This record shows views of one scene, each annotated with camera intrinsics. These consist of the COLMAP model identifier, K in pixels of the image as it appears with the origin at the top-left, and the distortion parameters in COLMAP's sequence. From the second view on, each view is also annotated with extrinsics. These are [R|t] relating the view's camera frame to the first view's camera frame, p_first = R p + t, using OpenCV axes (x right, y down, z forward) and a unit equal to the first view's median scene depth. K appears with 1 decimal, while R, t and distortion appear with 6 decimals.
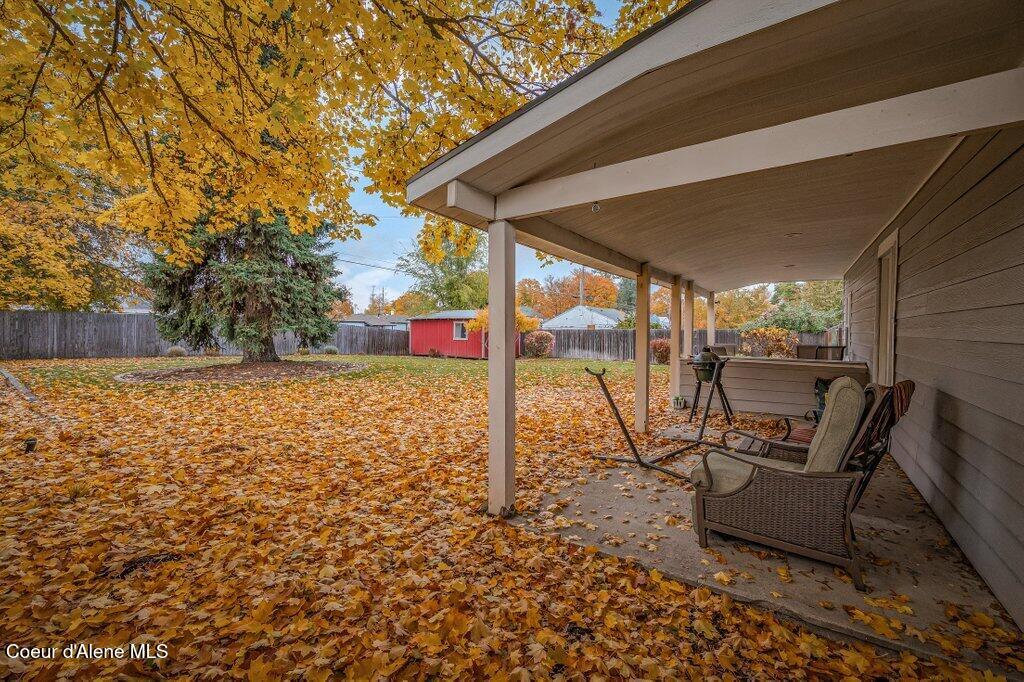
lens RADIAL K [[427.0, 0, 513.1], [0, 427.0, 324.8], [0, 0, 1]] dist [0.001212, -0.013731]
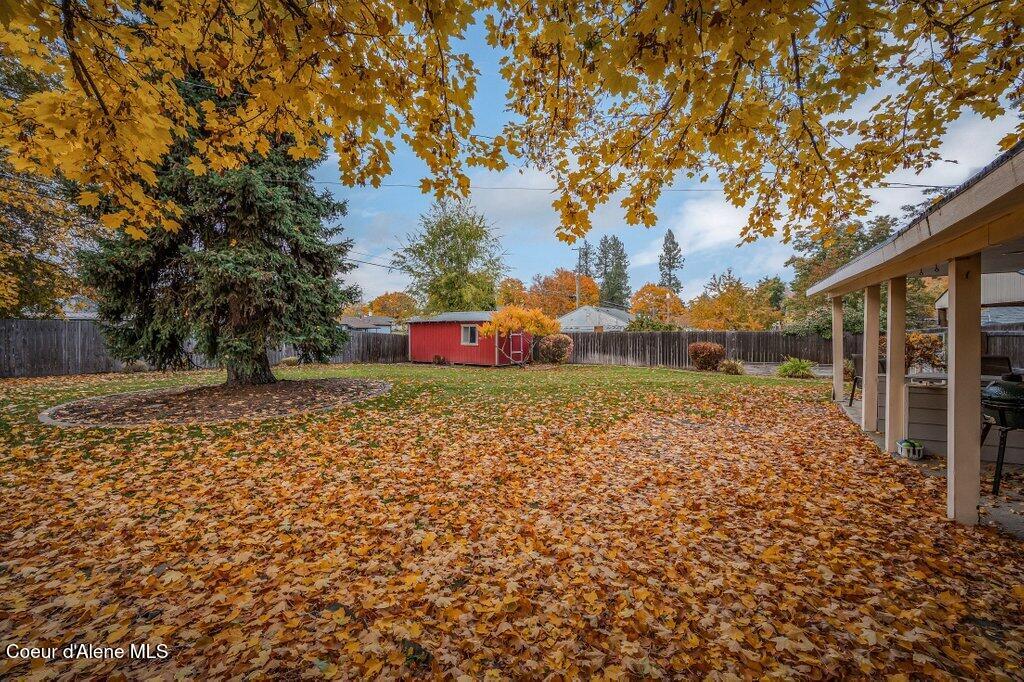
lens RADIAL K [[422.9, 0, 517.7], [0, 422.9, 328.8], [0, 0, 1]] dist [-0.016236, -0.000602]
pose [[0.997331, -0.009950, 0.072330, -0.171180], [0.009208, 0.999901, 0.010593, -0.014193], [-0.072429, -0.009899, 0.997324, 0.220994]]
